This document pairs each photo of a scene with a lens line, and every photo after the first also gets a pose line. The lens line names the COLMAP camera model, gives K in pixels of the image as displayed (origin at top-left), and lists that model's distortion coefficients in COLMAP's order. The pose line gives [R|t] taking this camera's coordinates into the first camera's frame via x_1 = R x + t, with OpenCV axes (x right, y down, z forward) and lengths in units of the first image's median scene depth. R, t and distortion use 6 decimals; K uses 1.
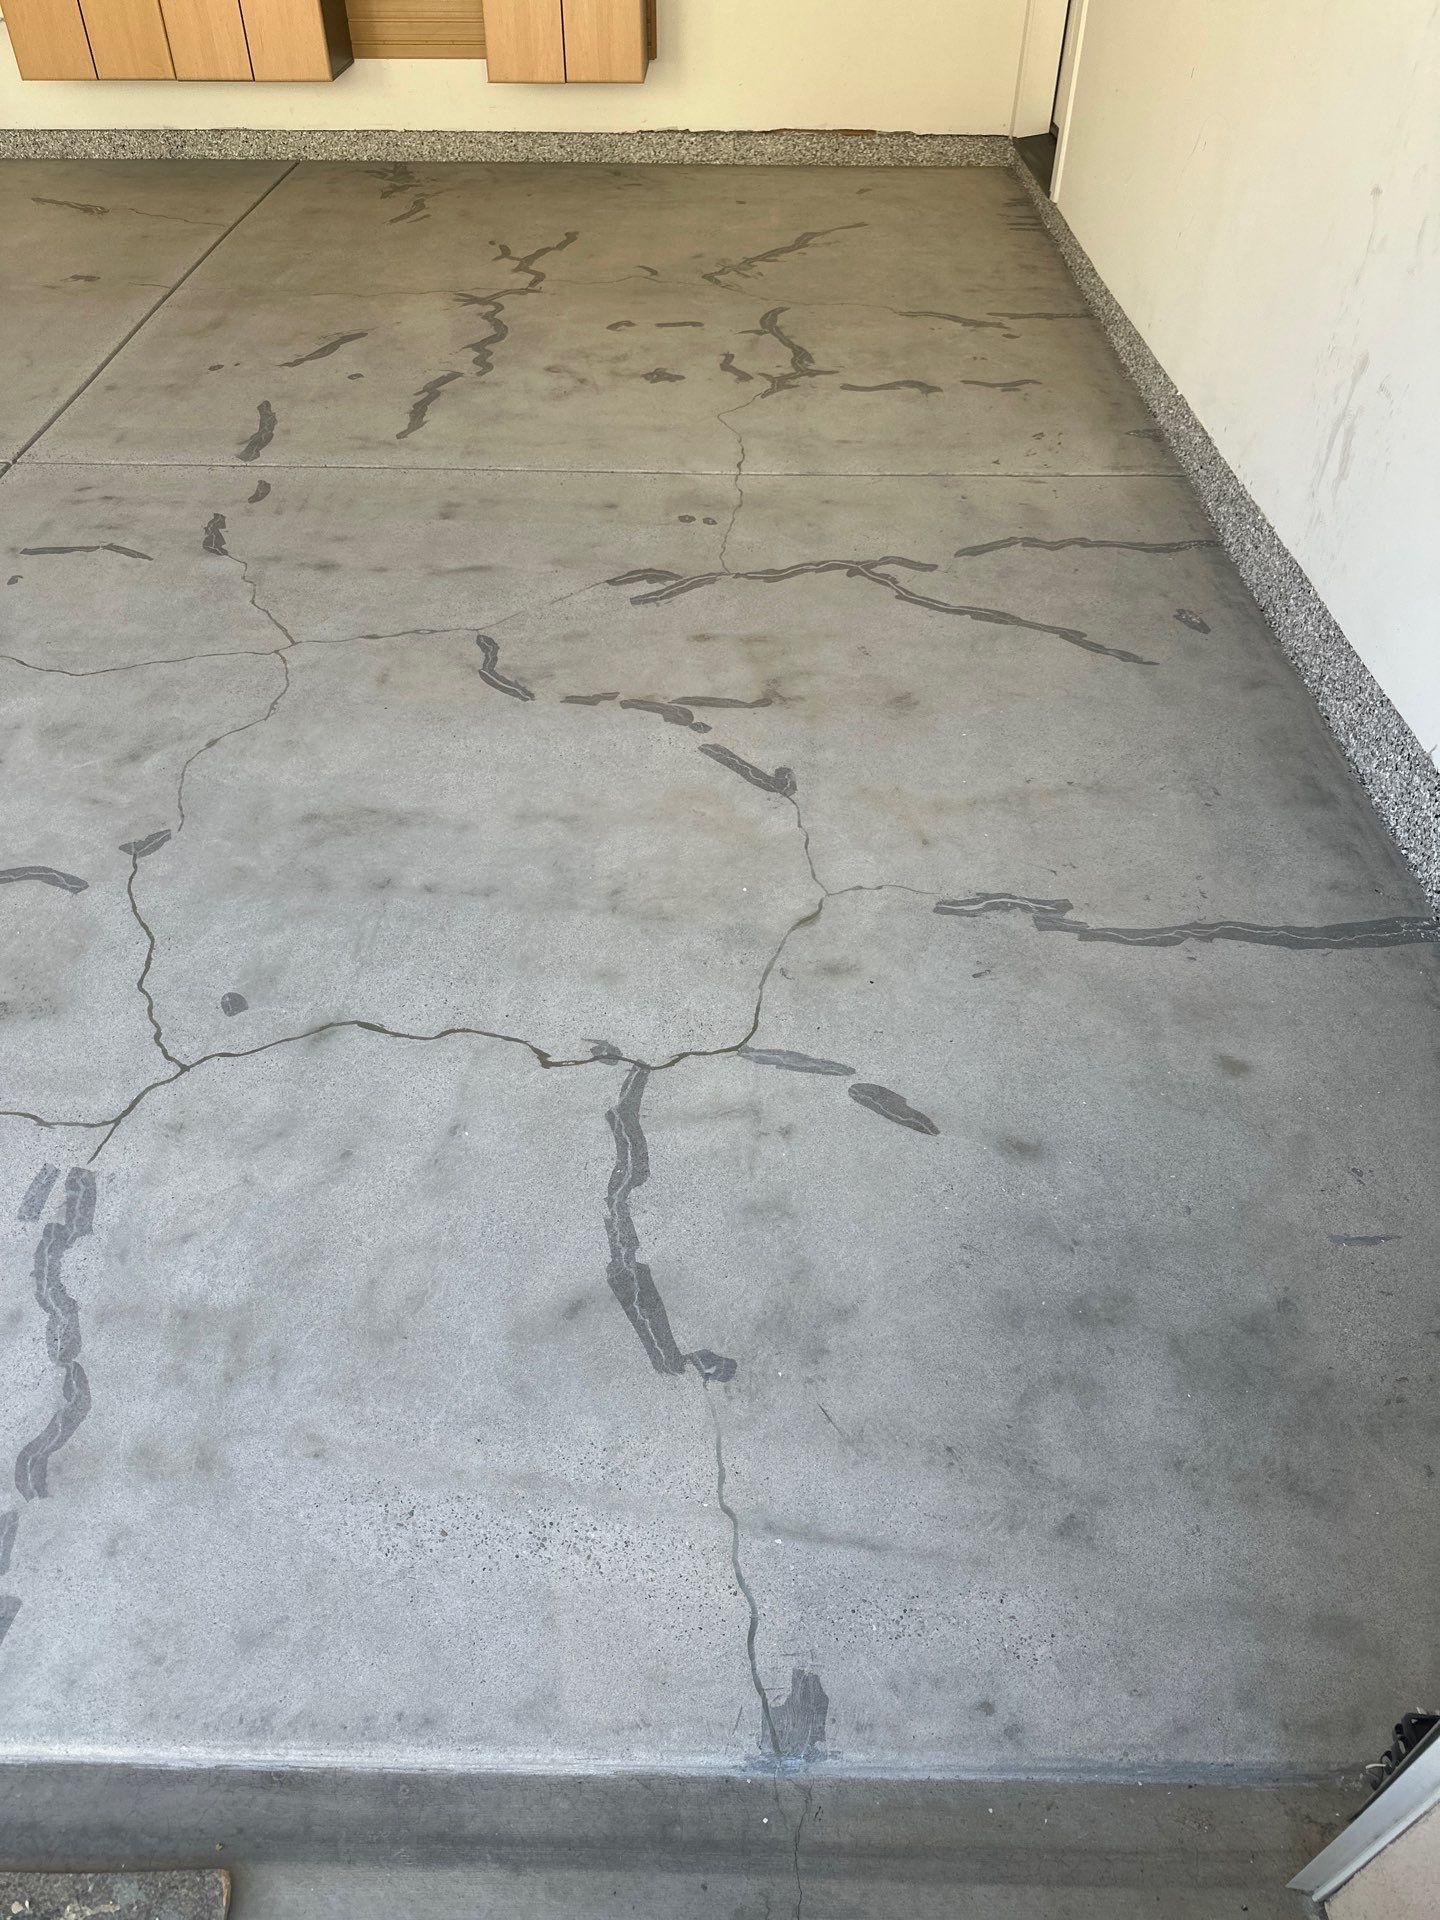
lens RADIAL K [[1350.8, 0, 713.4], [0, 1350.8, 971.8], [0, 0, 1]] dist [0.044251, -0.051968]
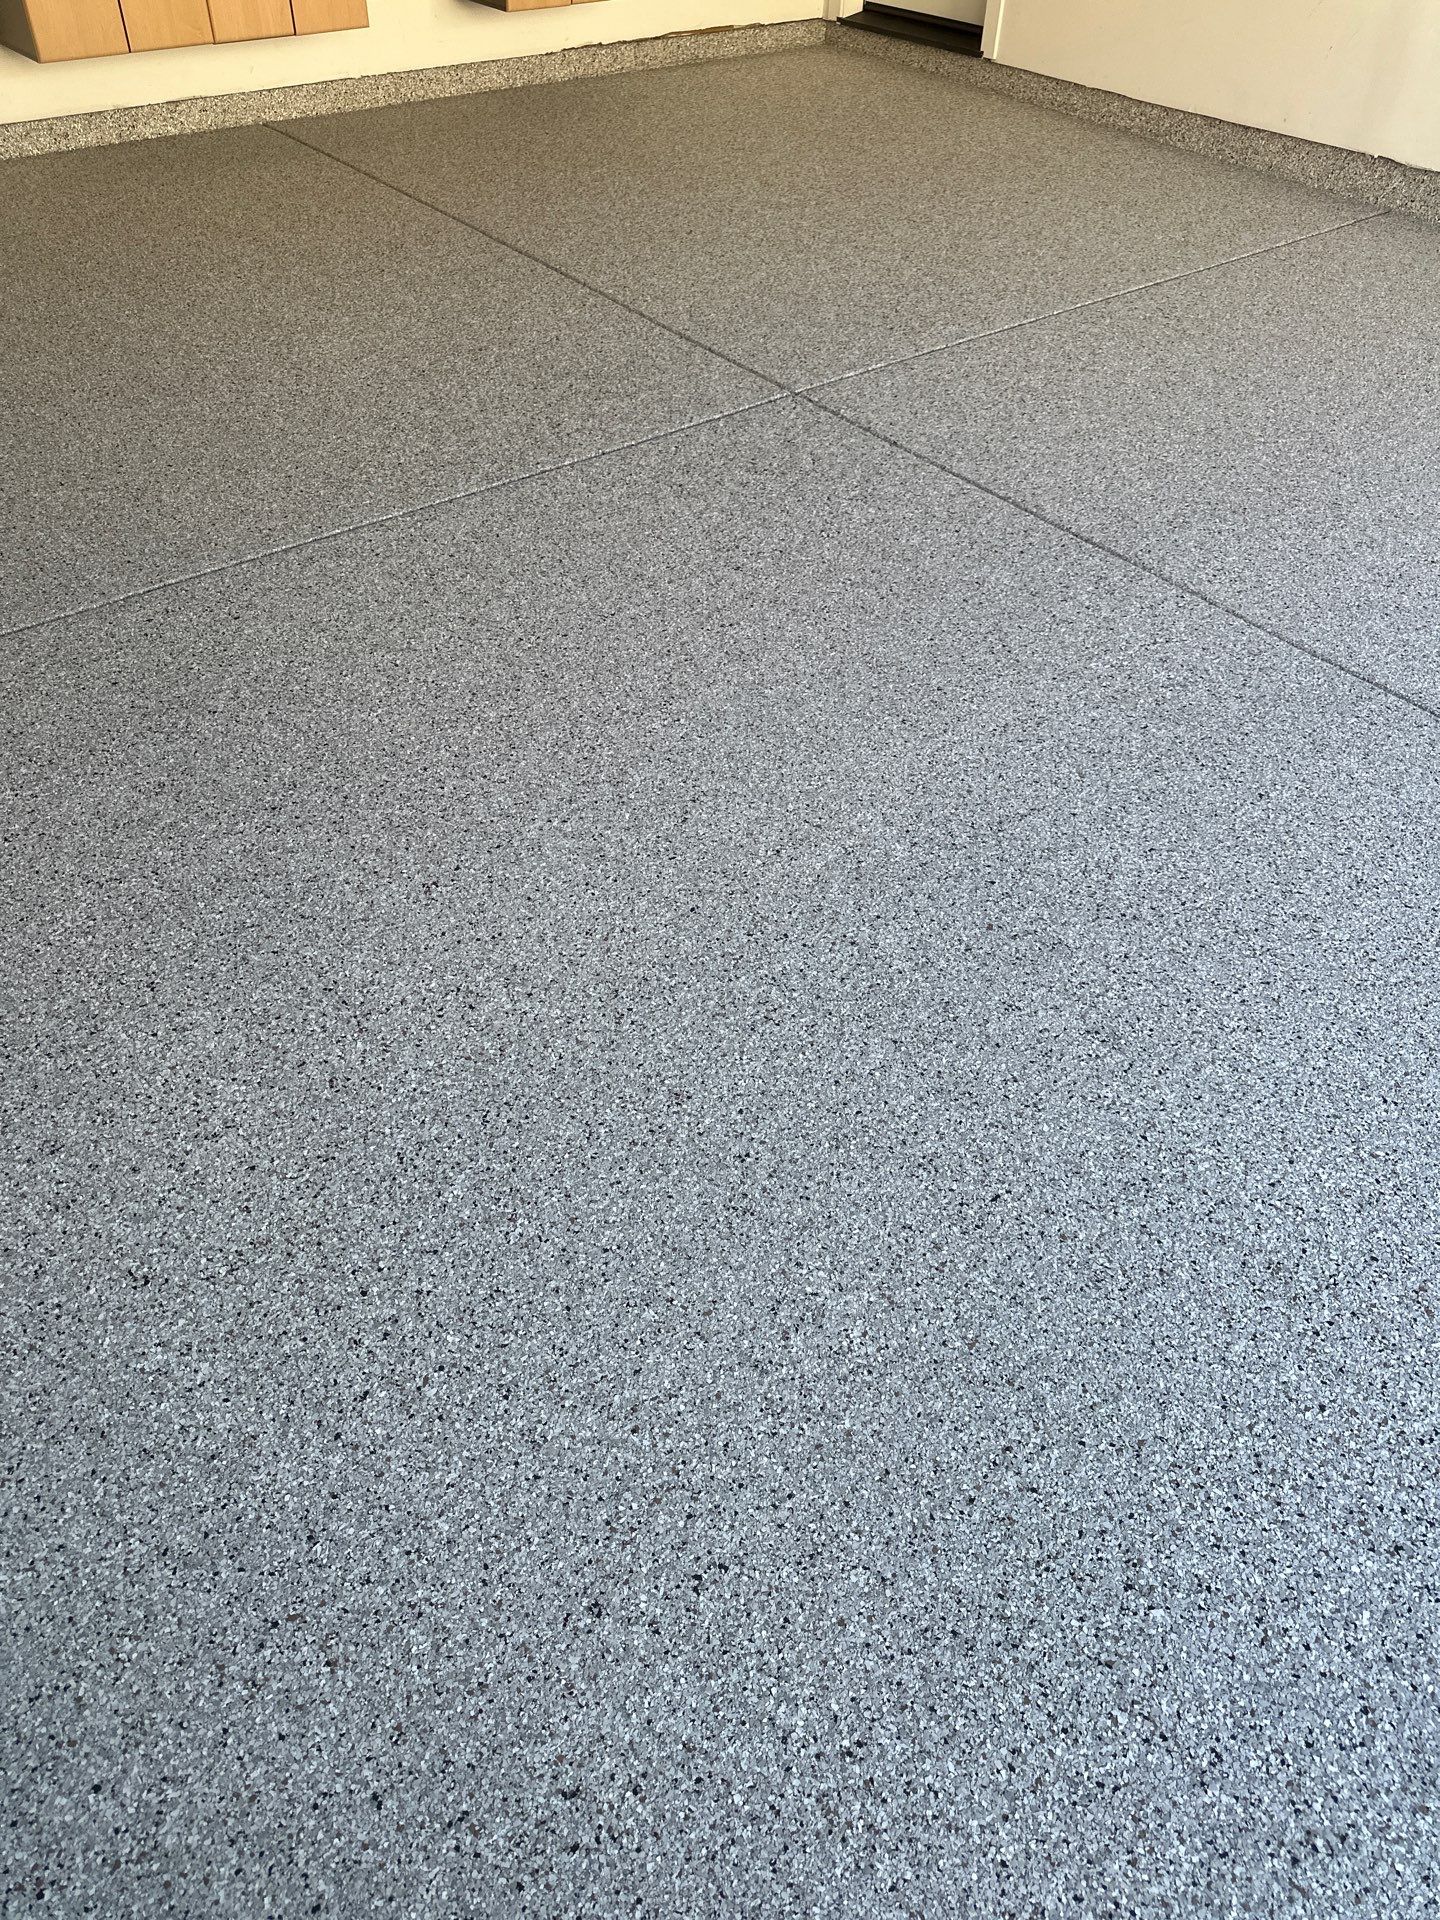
lens RADIAL K [[1350.8, 0, 727.0], [0, 1350.8, 948.4], [0, 0, 1]] dist [0.044251, -0.051968]
pose [[0.752890, -0.436609, 0.492473, -1.640959], [0.420641, 0.894716, 0.150150, -0.227807], [-0.506180, 0.094107, 0.857278, 0.235348]]
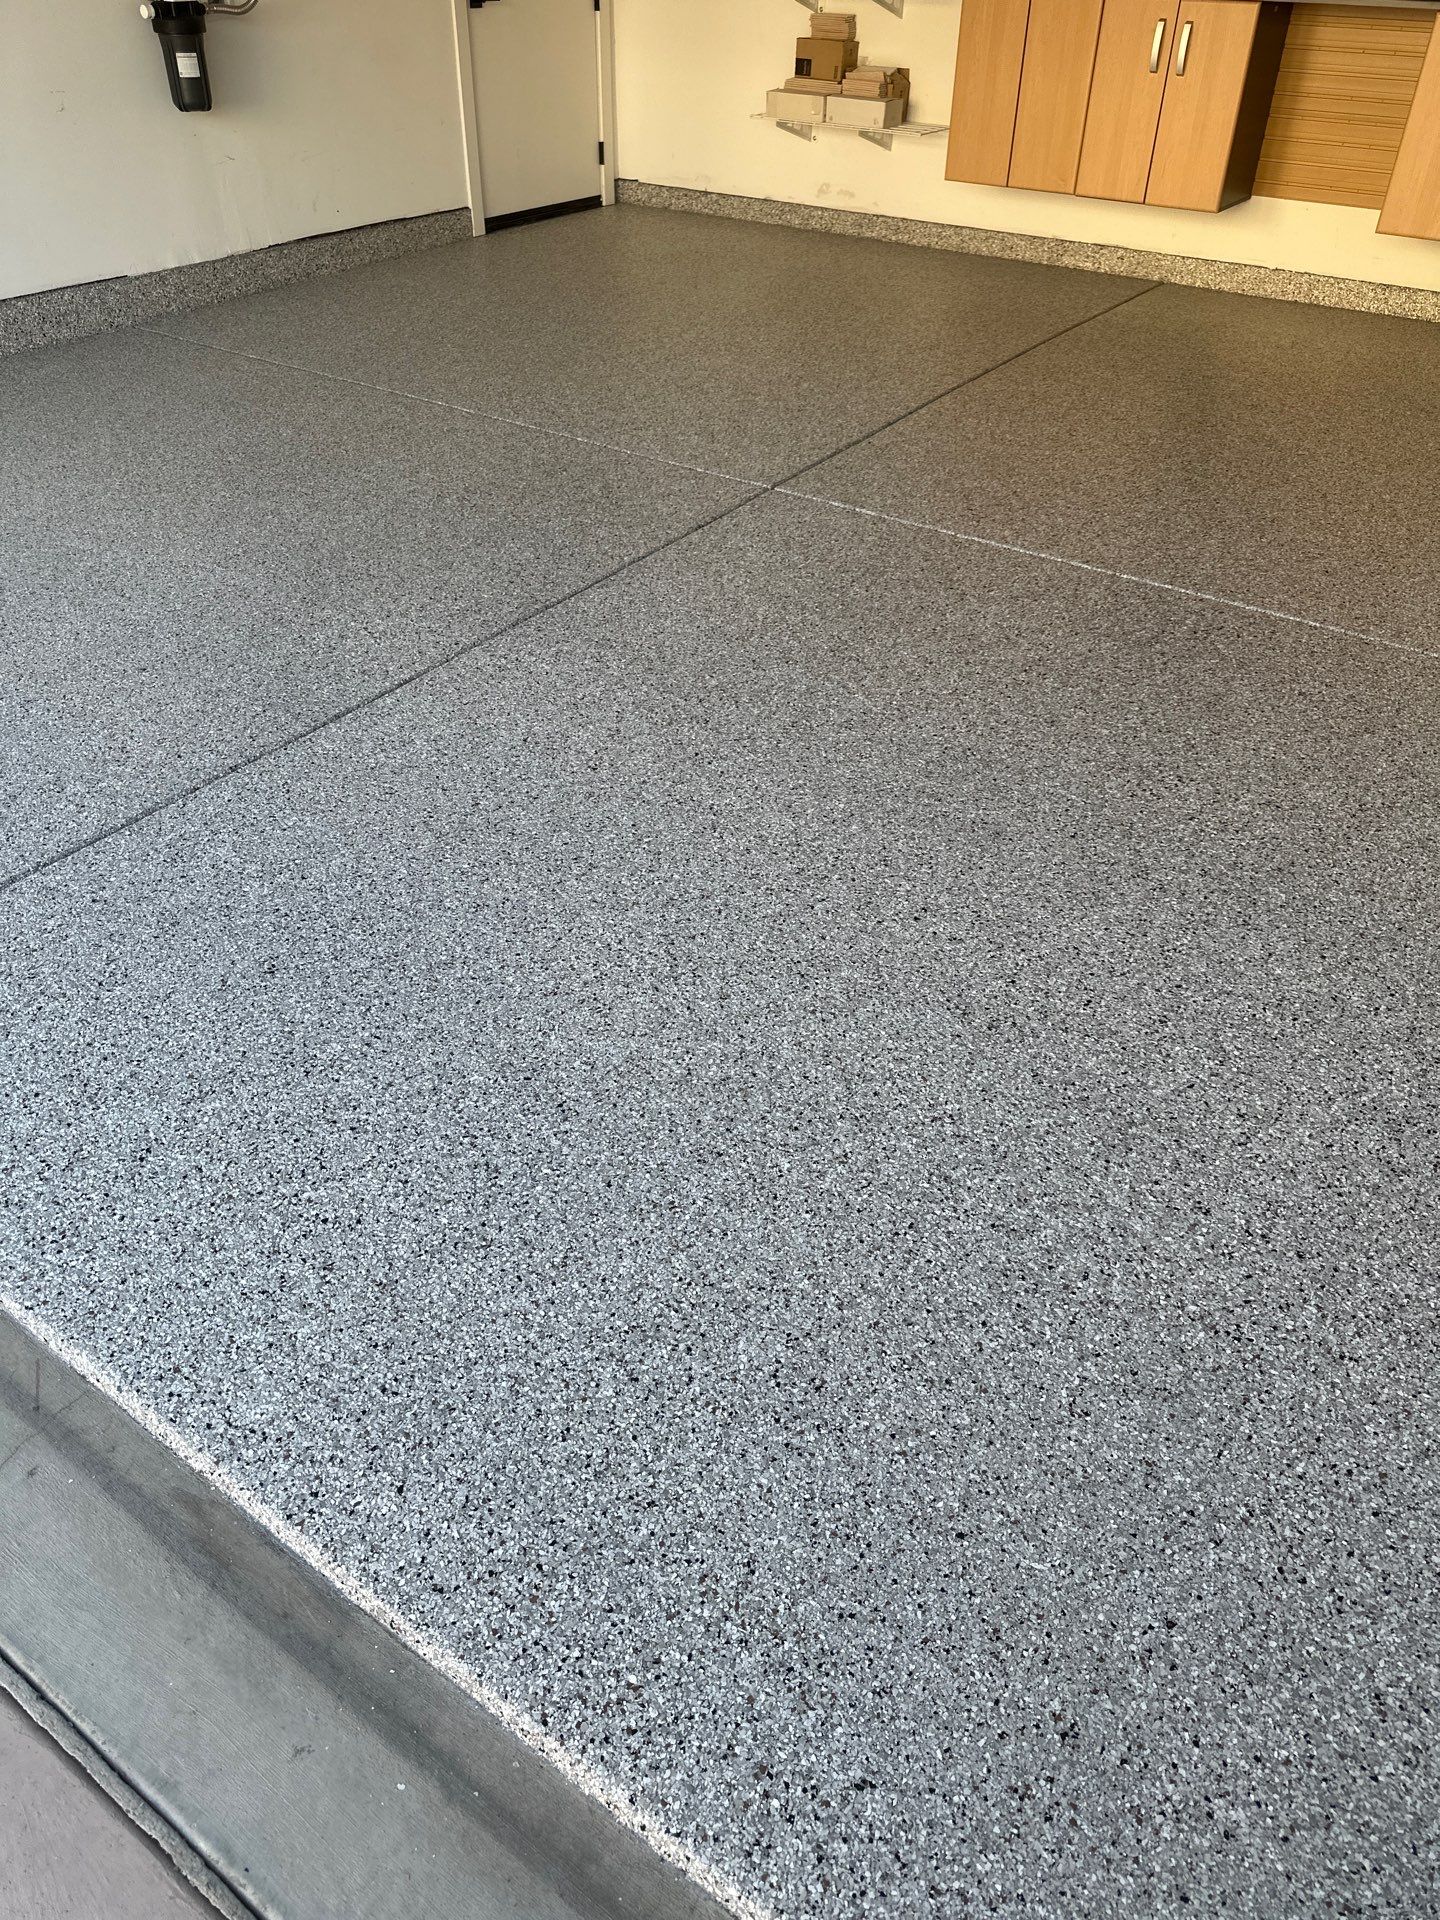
lens RADIAL K [[1350.8, 0, 711.9], [0, 1350.8, 966.2], [0, 0, 1]] dist [0.044251, -0.051968]
pose [[0.823799, 0.356010, -0.441149, 0.117523], [-0.388234, 0.921374, 0.018570, -0.008756], [0.413074, 0.155971, 0.897242, 0.027629]]
